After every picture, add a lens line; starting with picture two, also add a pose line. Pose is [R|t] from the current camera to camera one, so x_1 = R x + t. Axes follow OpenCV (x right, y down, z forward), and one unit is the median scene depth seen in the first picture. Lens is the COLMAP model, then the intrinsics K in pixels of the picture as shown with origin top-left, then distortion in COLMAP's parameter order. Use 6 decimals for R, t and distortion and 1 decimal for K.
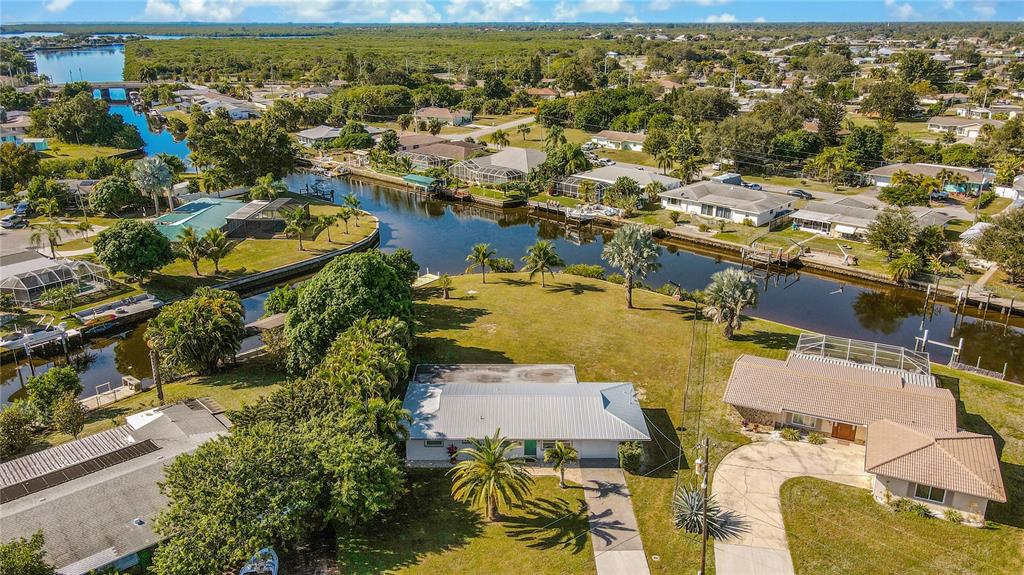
lens RADIAL K [[757.2, 0, 518.0], [0, 757.2, 286.6], [0, 0, 1]] dist [0.009821, 0.015249]
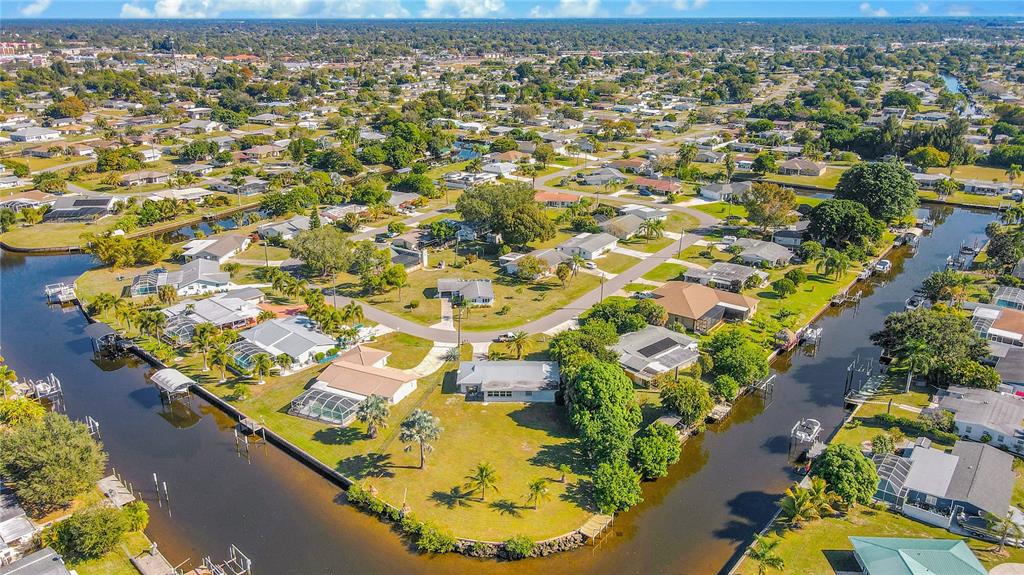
lens RADIAL K [[757.2, 0, 507.4], [0, 757.2, 286.3], [0, 0, 1]] dist [0.009821, 0.015249]
pose [[-0.999740, -0.016734, 0.015483, -0.025913], [-0.003456, 0.782538, 0.622593, -1.705775], [-0.022535, 0.622378, -0.782393, 3.000160]]
